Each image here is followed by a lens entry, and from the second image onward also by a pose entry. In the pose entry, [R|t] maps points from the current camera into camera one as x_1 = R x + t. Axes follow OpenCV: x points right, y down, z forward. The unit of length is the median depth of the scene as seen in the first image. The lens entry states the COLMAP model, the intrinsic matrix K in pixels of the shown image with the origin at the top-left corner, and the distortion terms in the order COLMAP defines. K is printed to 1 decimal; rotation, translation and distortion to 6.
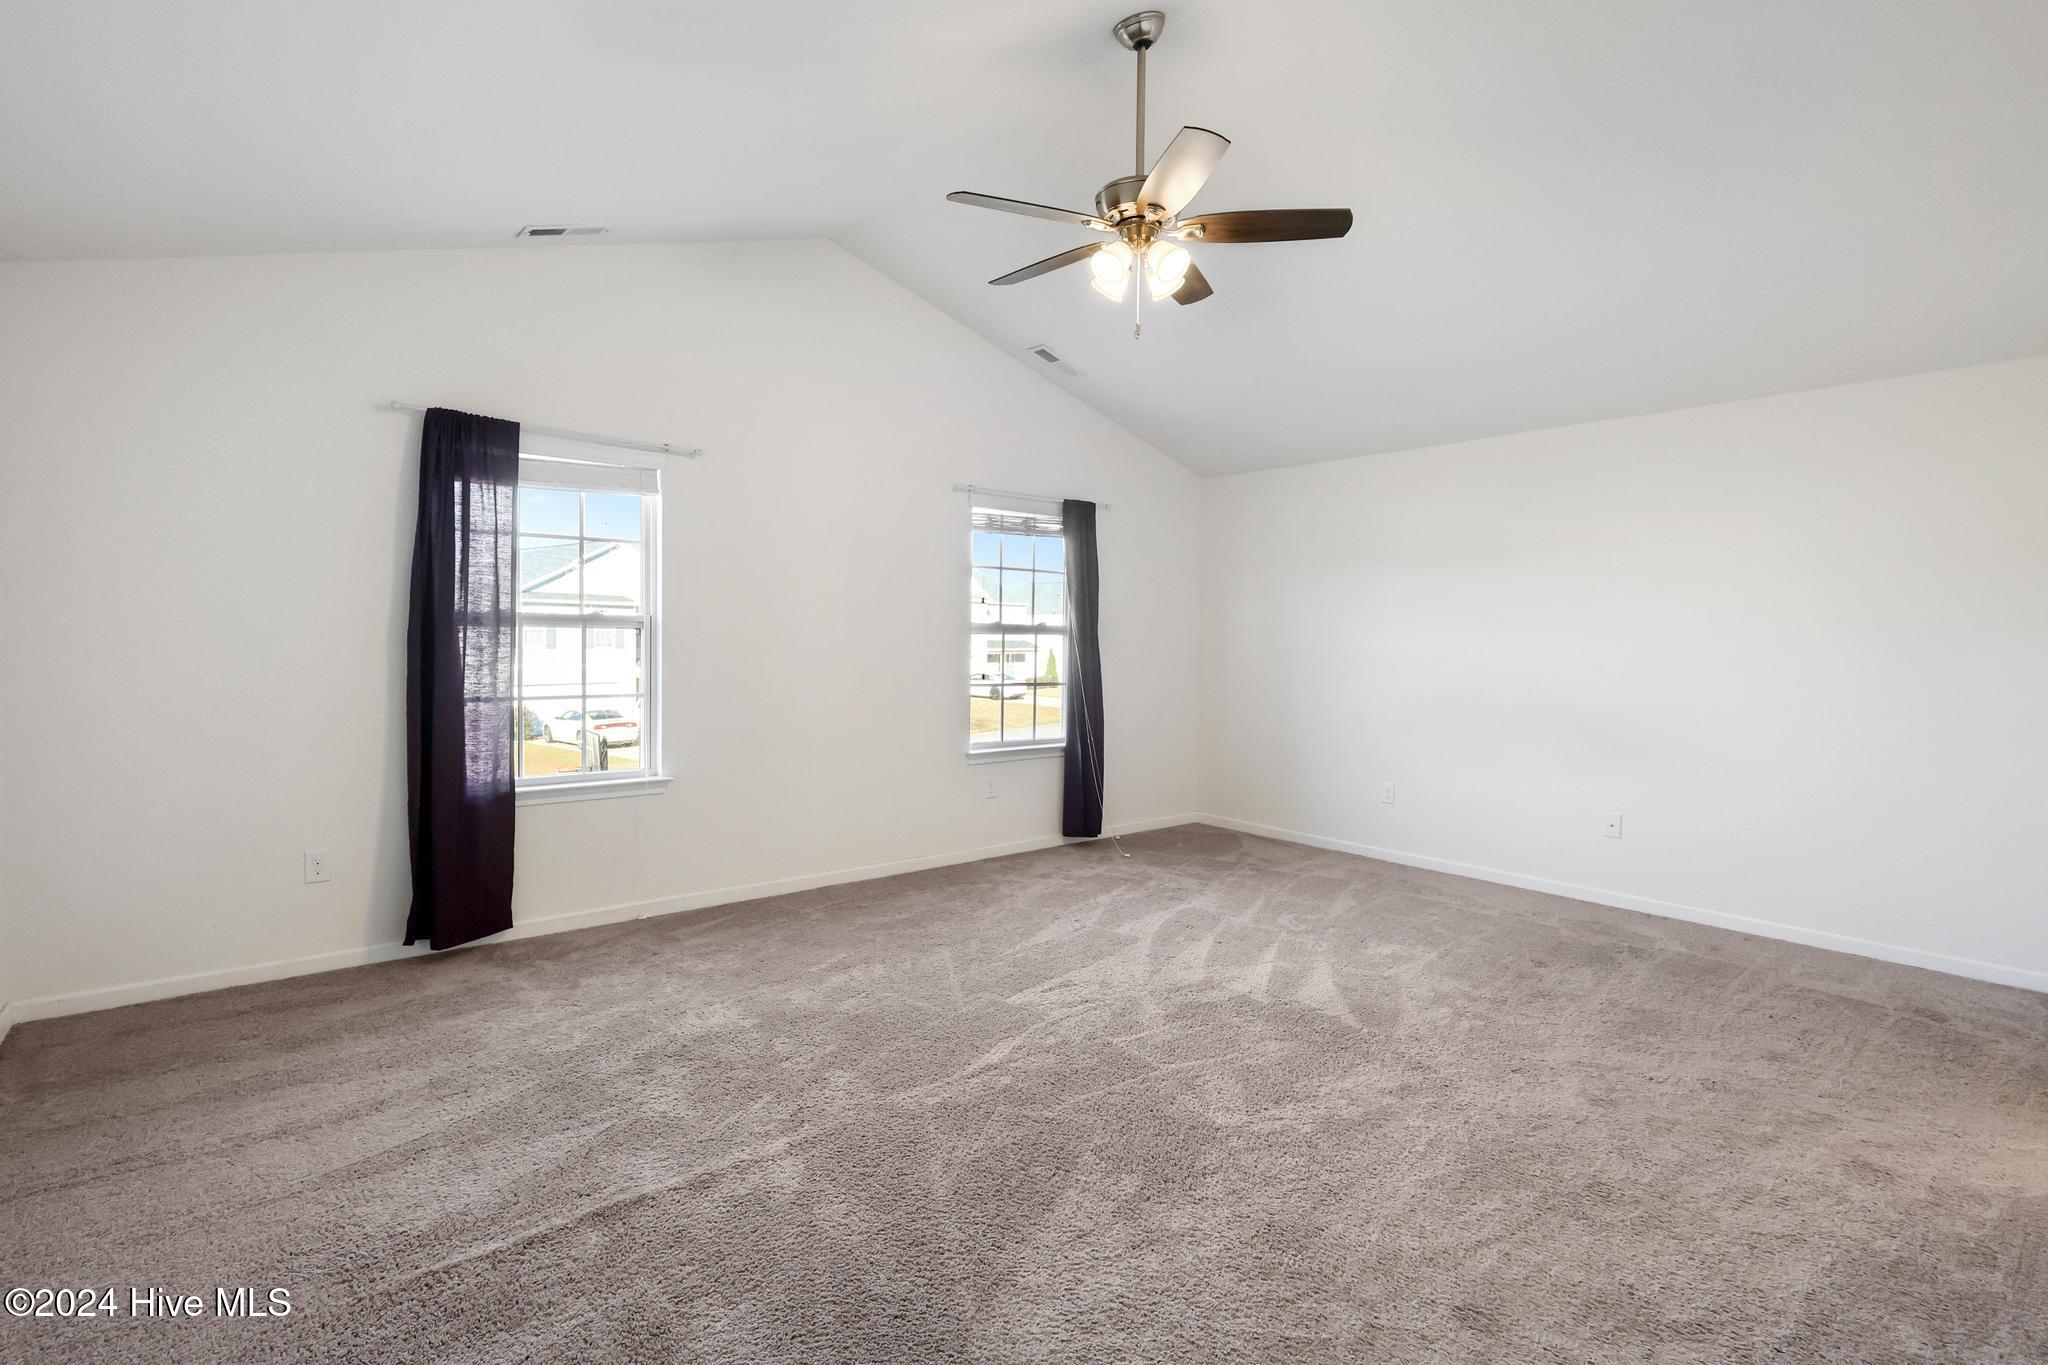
lens RADIAL K [[958.1, 0, 1030.3], [0, 958.1, 695.1], [0, 0, 1]] dist [-0.004133, 0.000398]
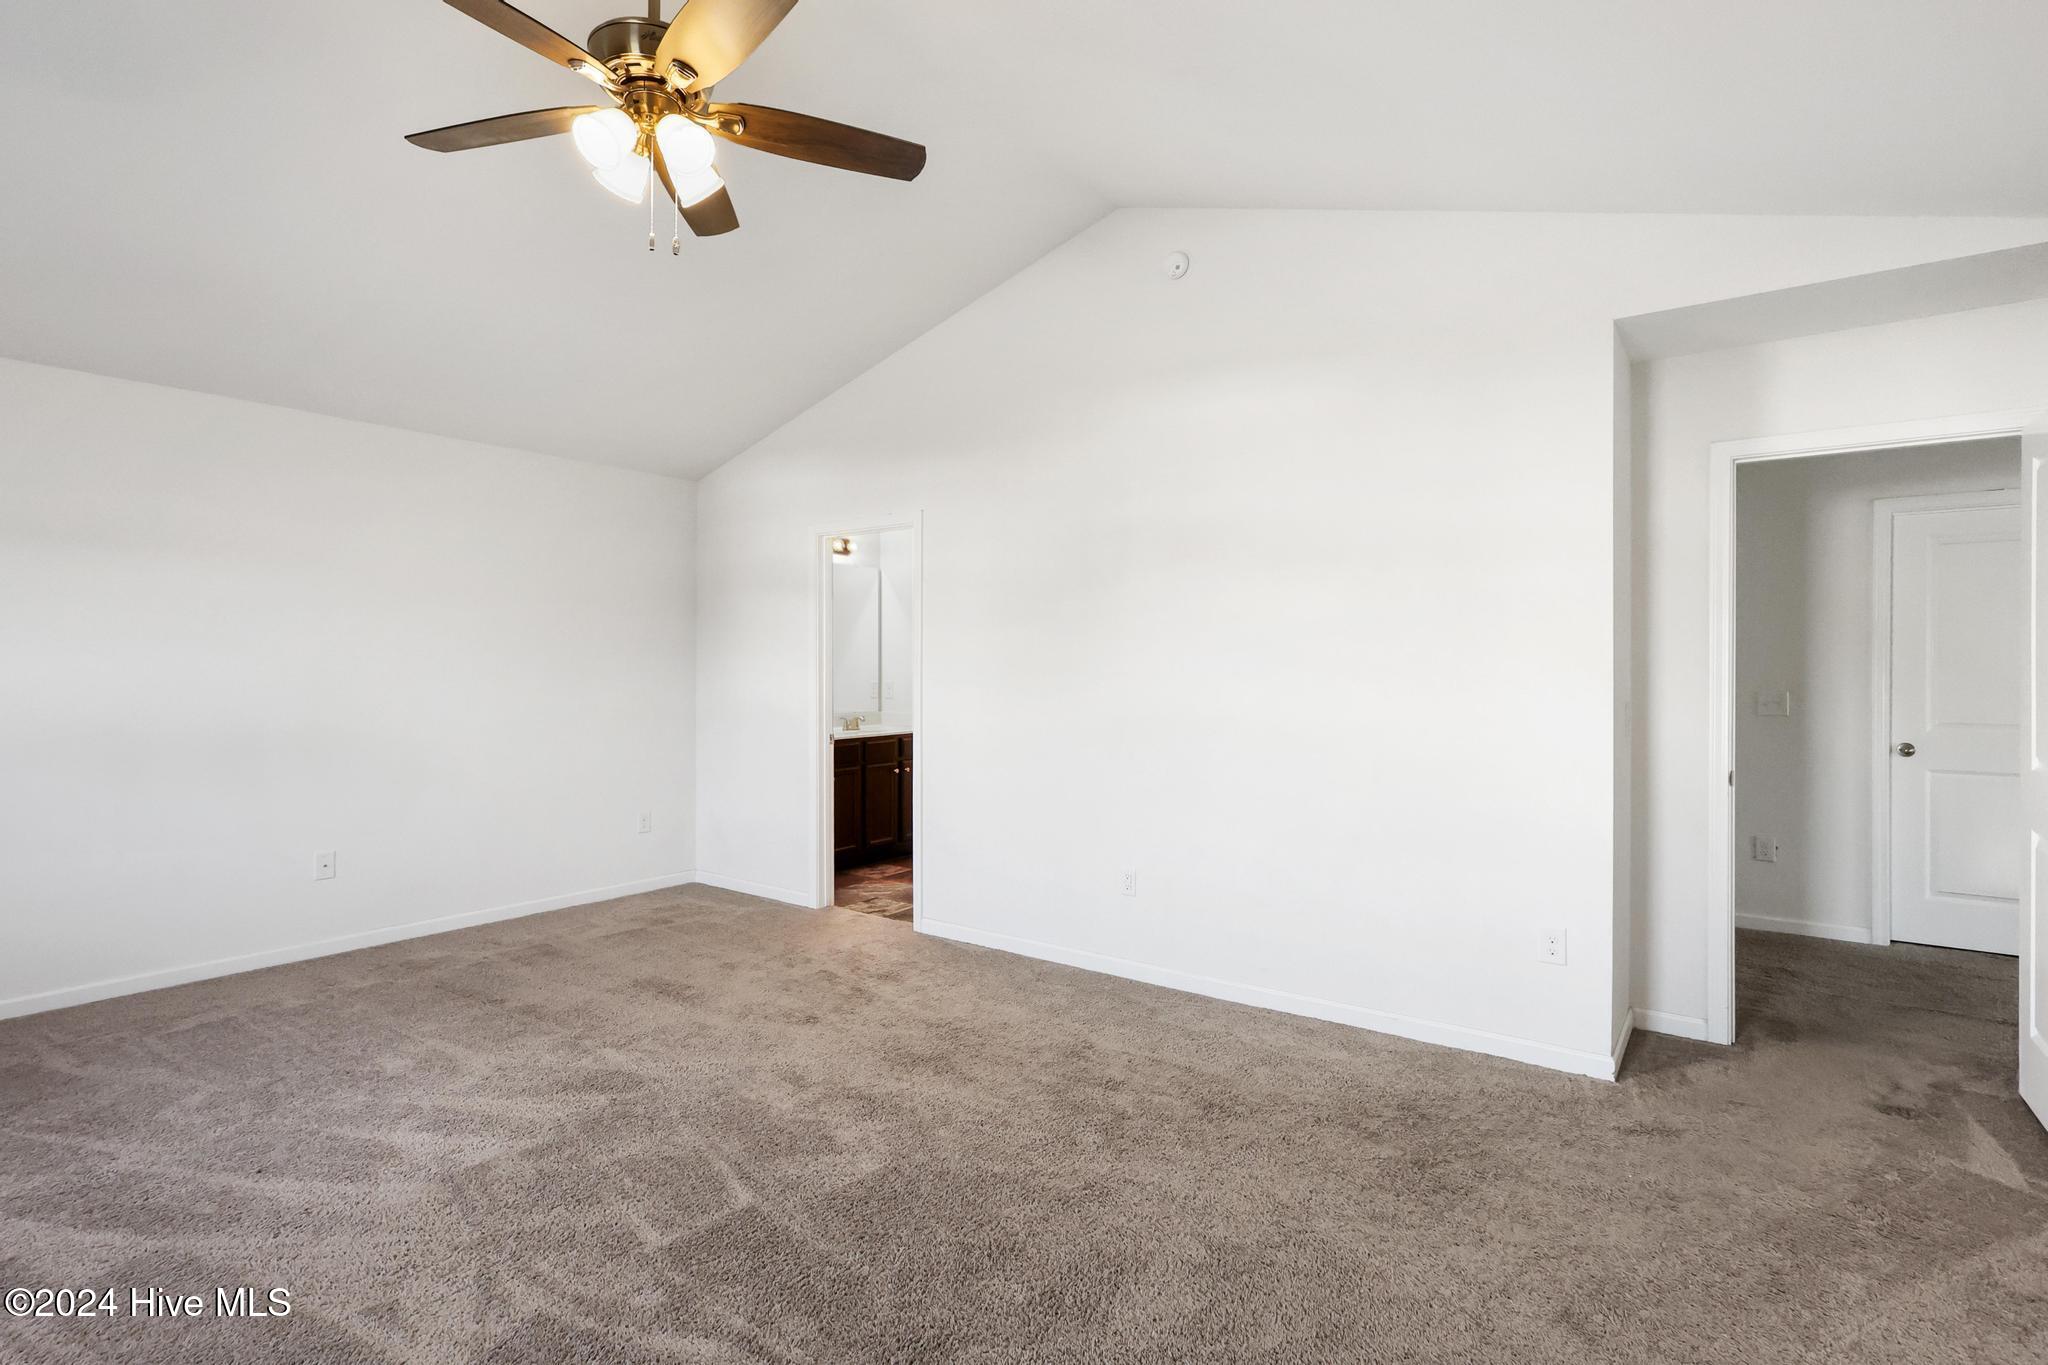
lens RADIAL K [[970.0, 0, 1021.9], [0, 970.0, 689.6], [0, 0, 1]] dist [-0.003991, 0.001486]
pose [[-0.208065, -0.034935, 0.977491, -0.636419], [0.058596, 0.997122, 0.048109, -0.050470], [-0.976358, 0.067287, -0.205419, 0.876773]]
